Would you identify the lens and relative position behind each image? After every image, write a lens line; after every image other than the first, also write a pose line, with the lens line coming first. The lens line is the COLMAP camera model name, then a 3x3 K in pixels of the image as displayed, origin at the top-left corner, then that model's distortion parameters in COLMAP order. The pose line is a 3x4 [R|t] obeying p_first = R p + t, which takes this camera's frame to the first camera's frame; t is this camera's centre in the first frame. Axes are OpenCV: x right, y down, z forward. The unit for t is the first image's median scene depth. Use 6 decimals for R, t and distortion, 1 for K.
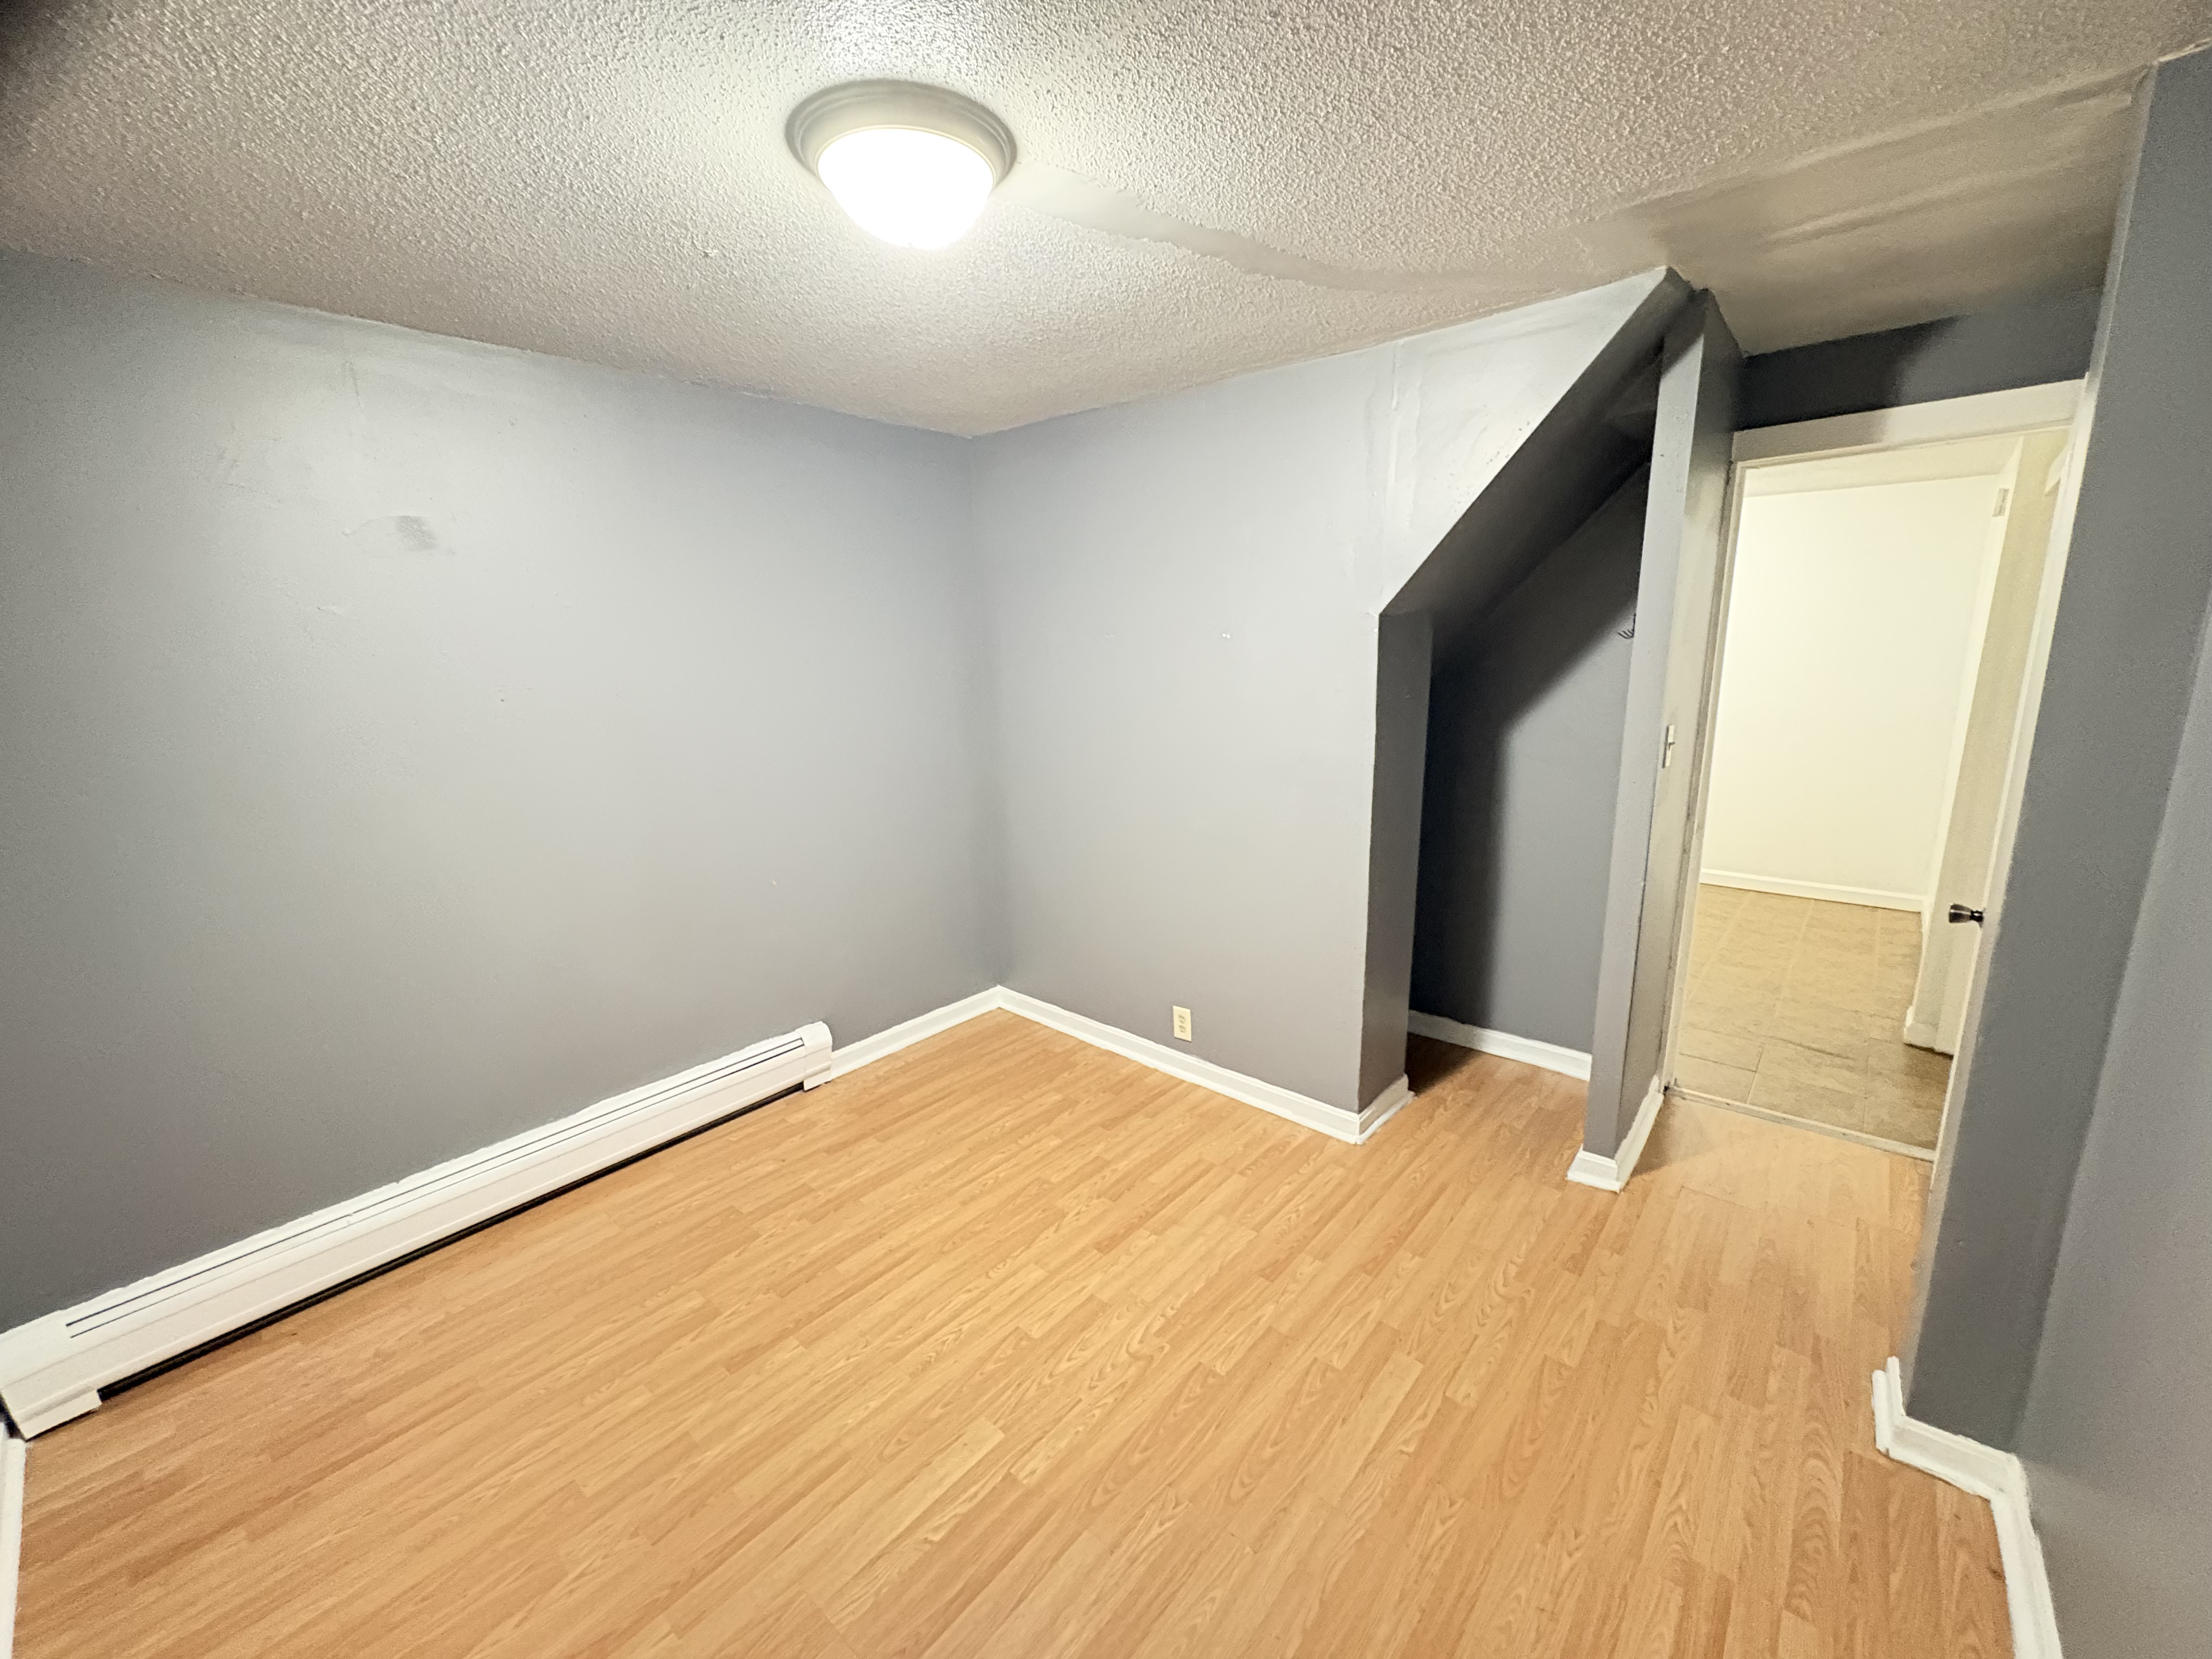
lens RADIAL K [[887.2, 0, 1115.6], [0, 887.2, 824.9], [0, 0, 1]] dist [-0.001518, -0.000254]
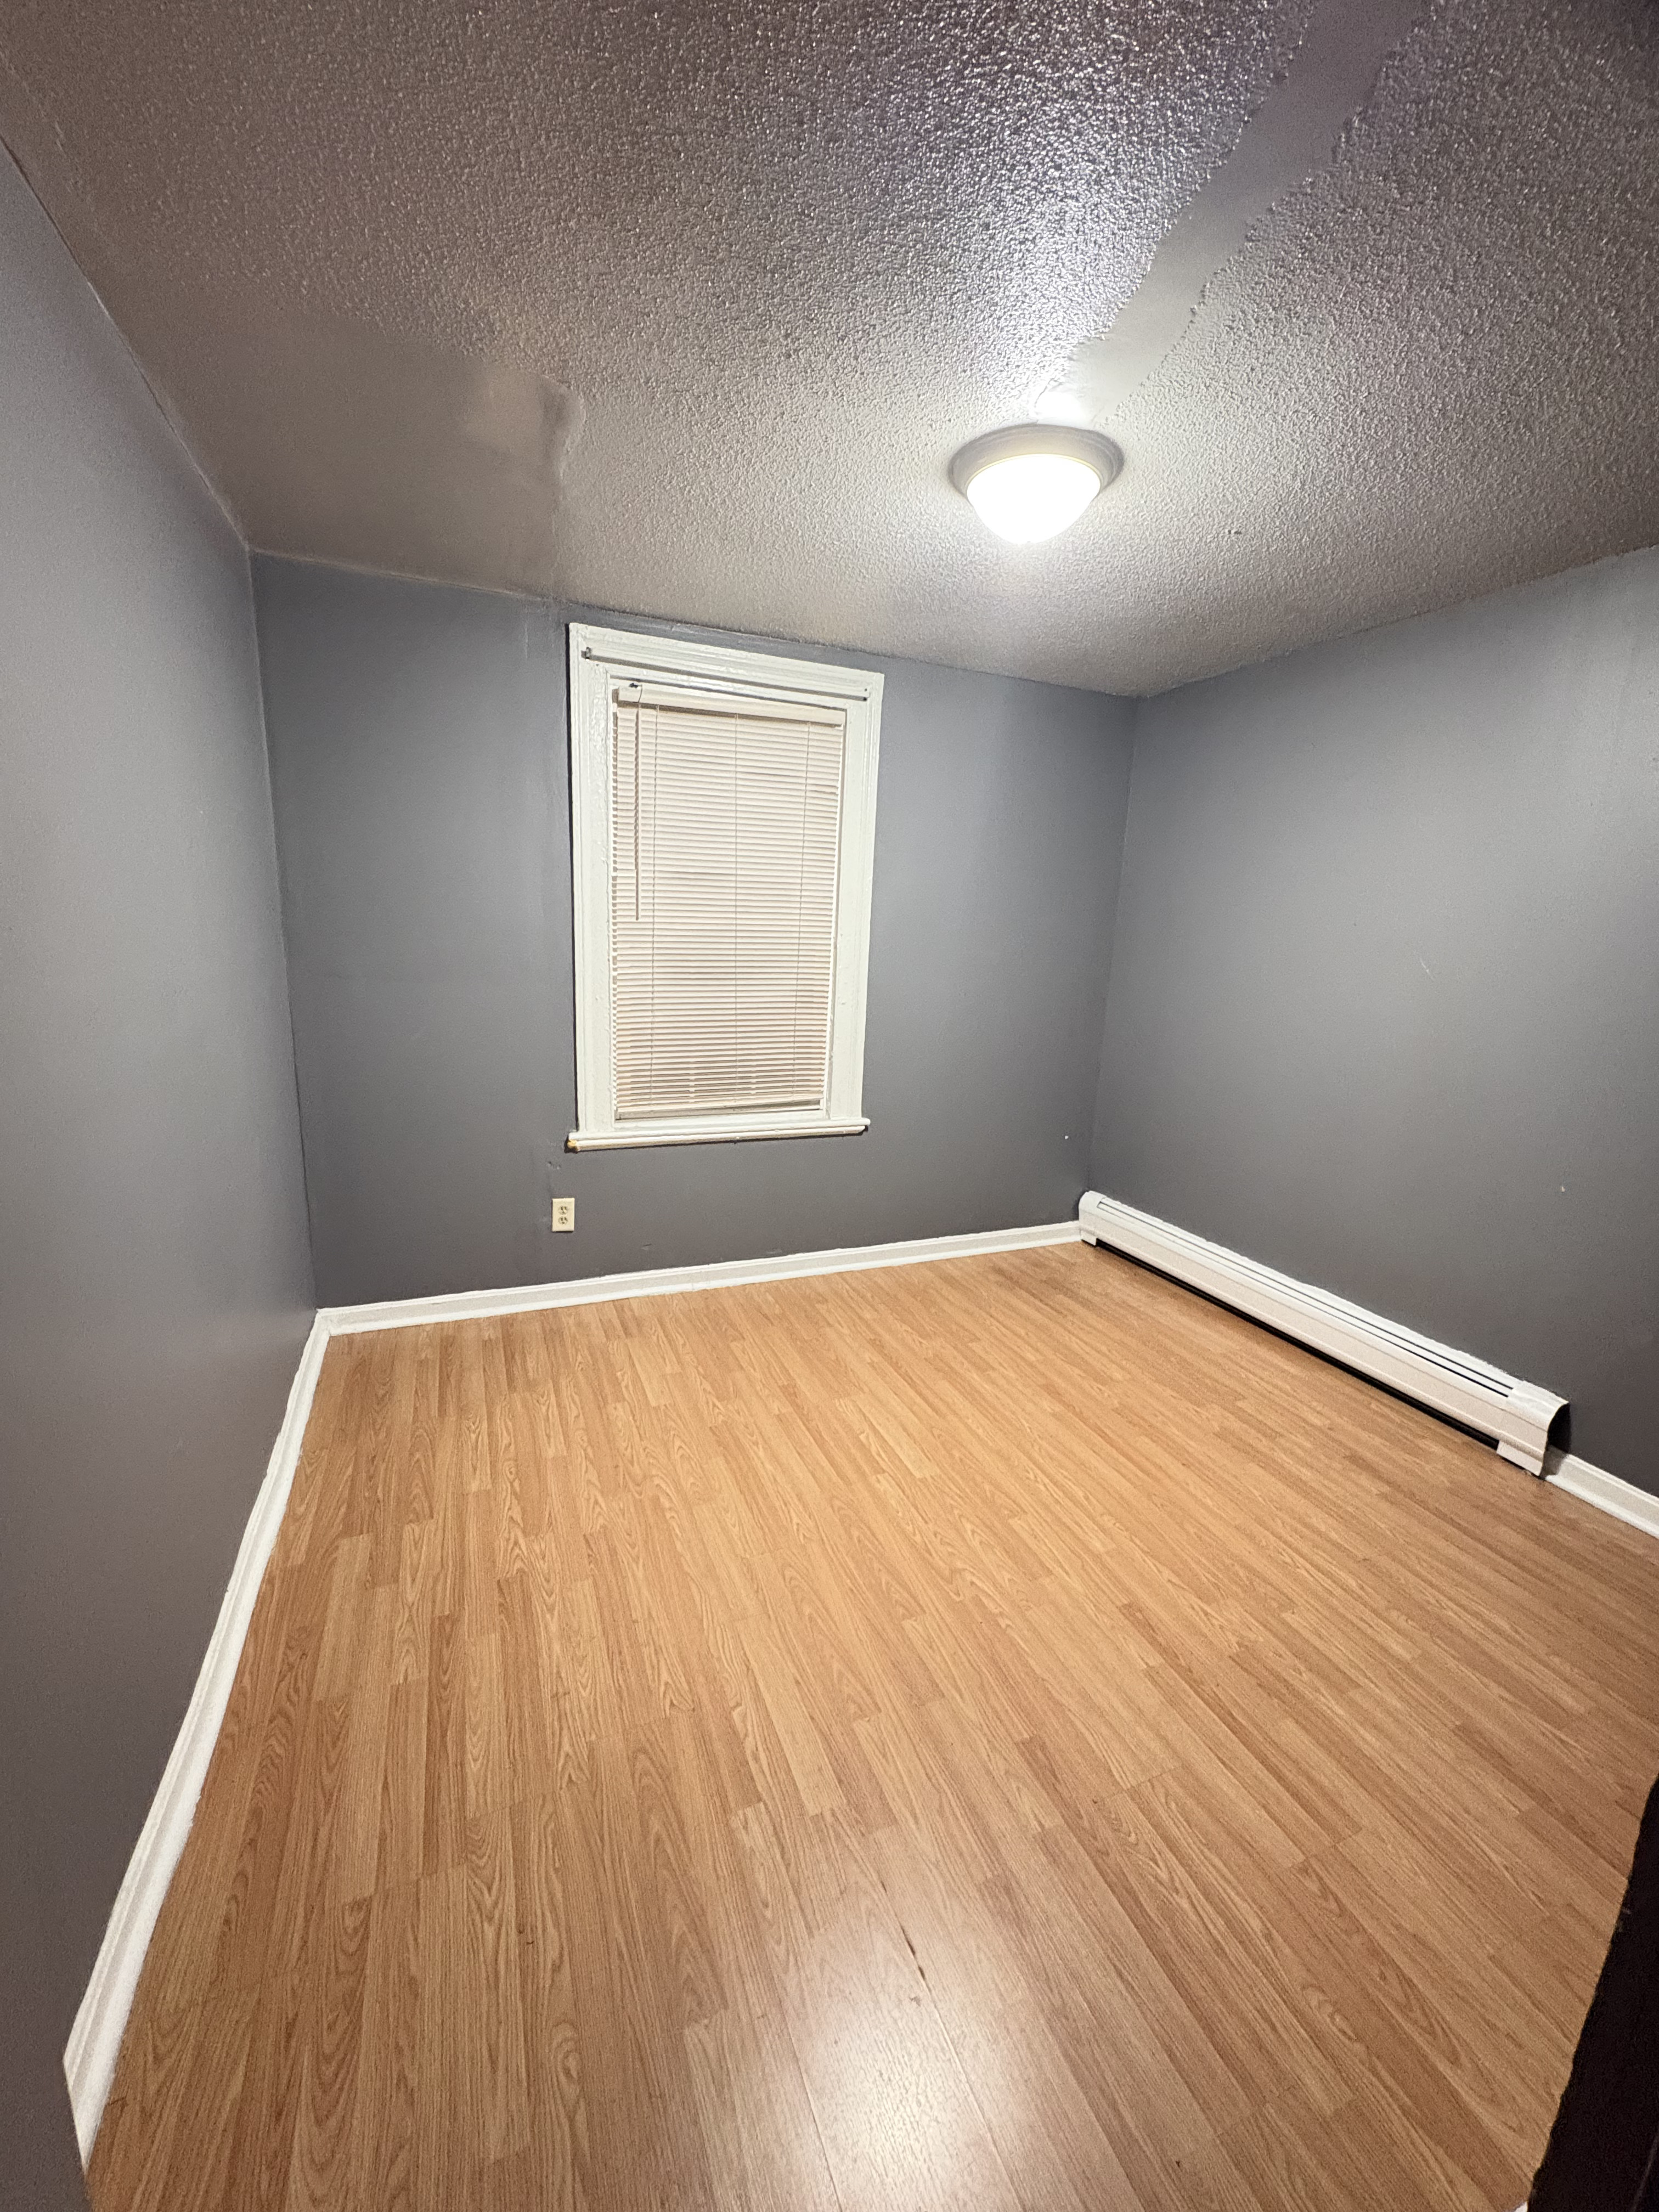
lens RADIAL K [[887.2, 0, 836.2], [0, 887.2, 1107.6], [0, 0, 1]] dist [-0.001518, -0.000254]
pose [[-0.452641, 0.196551, -0.869761, 0.779967], [-0.205754, 0.926060, 0.316352, -0.162997], [0.867630, 0.322151, -0.378731, 0.996821]]
